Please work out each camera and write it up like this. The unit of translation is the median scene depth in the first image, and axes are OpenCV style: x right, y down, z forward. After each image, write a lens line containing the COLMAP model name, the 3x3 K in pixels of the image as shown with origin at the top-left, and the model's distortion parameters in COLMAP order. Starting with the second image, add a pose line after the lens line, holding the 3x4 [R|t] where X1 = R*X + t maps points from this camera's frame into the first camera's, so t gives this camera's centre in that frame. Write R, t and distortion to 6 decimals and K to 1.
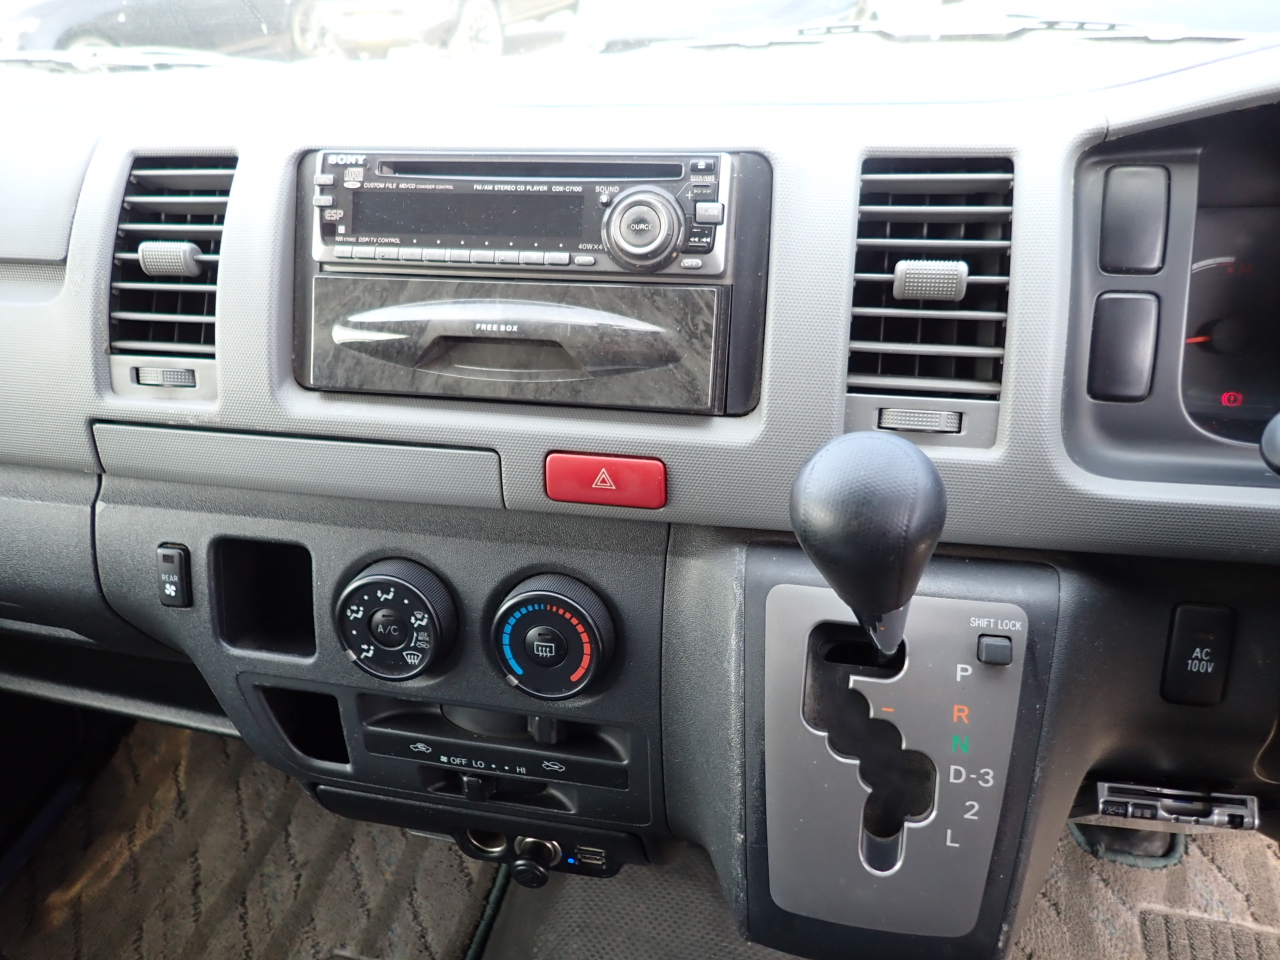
lens RADIAL K [[937.1, 0, 640.0], [0, 937.1, 480.0], [0, 0, 1]] dist [0.003032, 0.000007]
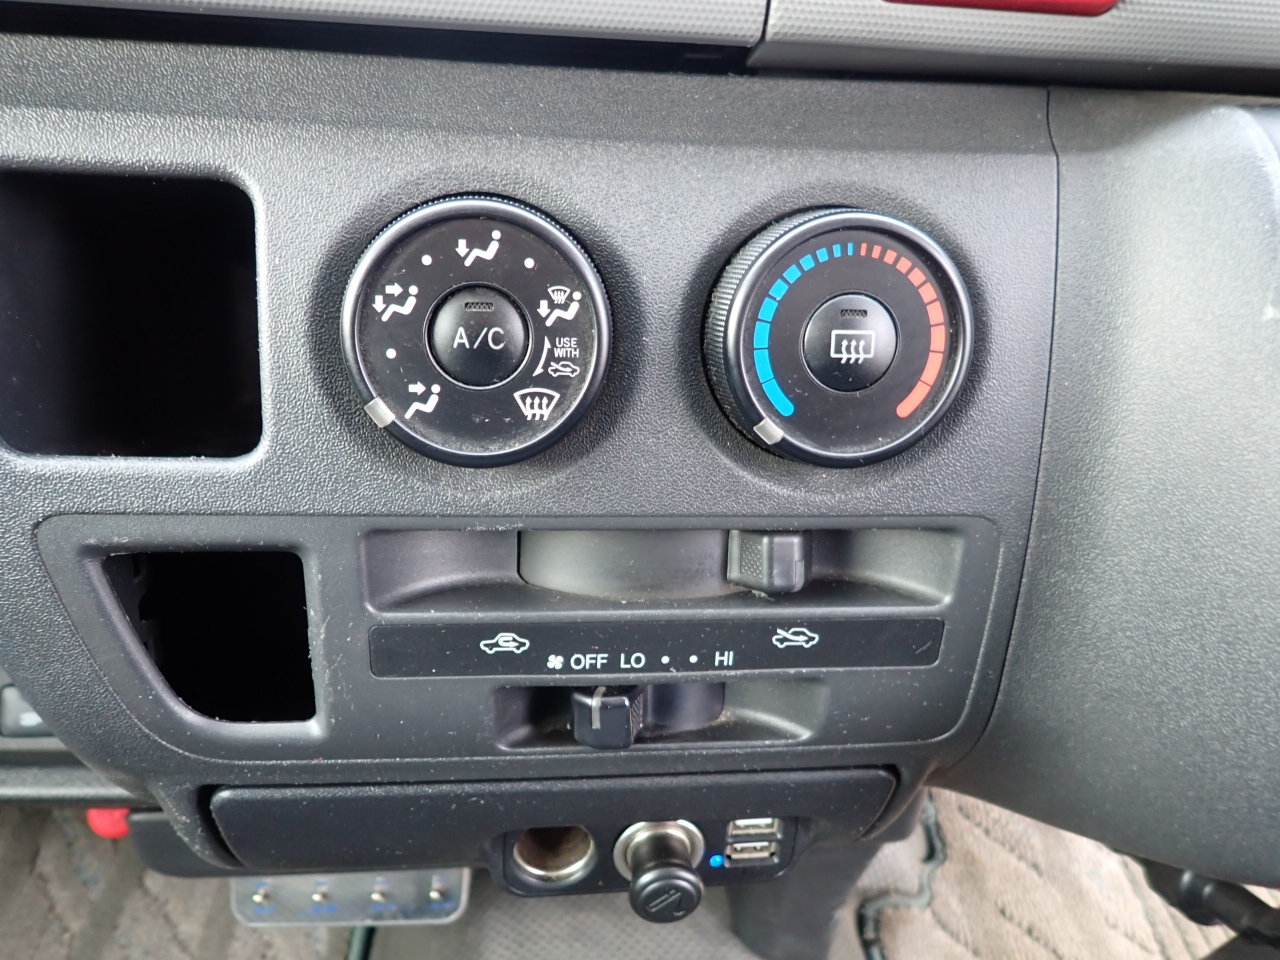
lens RADIAL K [[937.1, 0, 640.0], [0, 937.1, 480.0], [0, 0, 1]] dist [0.003032, 0.000007]
pose [[0.944582, -0.053363, 0.323909, -0.339041], [0.075688, 0.995517, -0.056714, 0.252231], [-0.319431, 0.078087, 0.944387, 0.568206]]
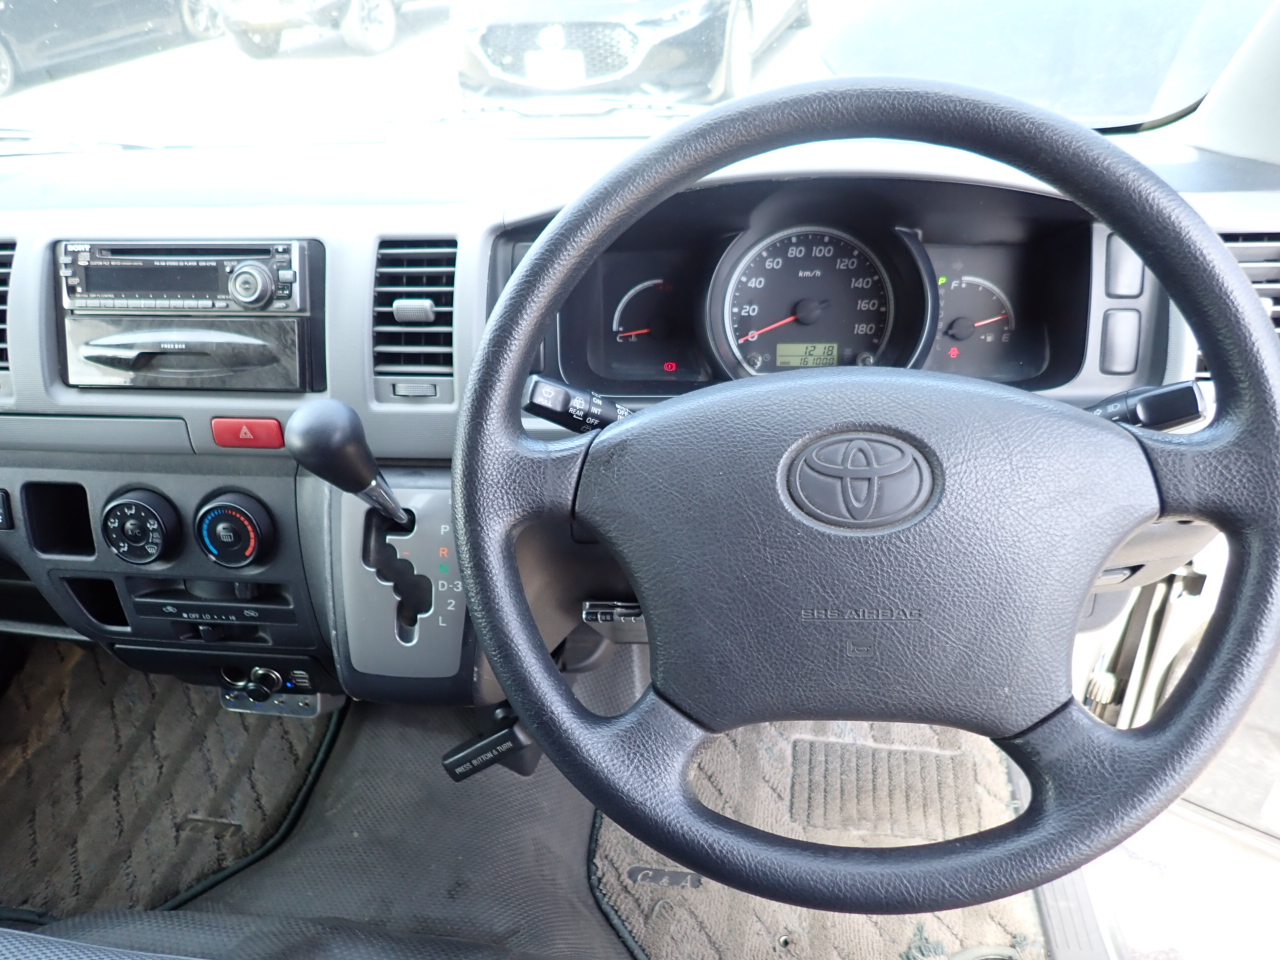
lens RADIAL K [[945.4, 0, 640.0], [0, 945.4, 480.0], [0, 0, 1]] dist [0.004383, 0.000211]
pose [[0.997086, -0.051240, 0.056518, 0.512171], [0.049431, 0.998234, 0.032956, 0.057648], [-0.058107, -0.030066, 0.997858, -0.679277]]
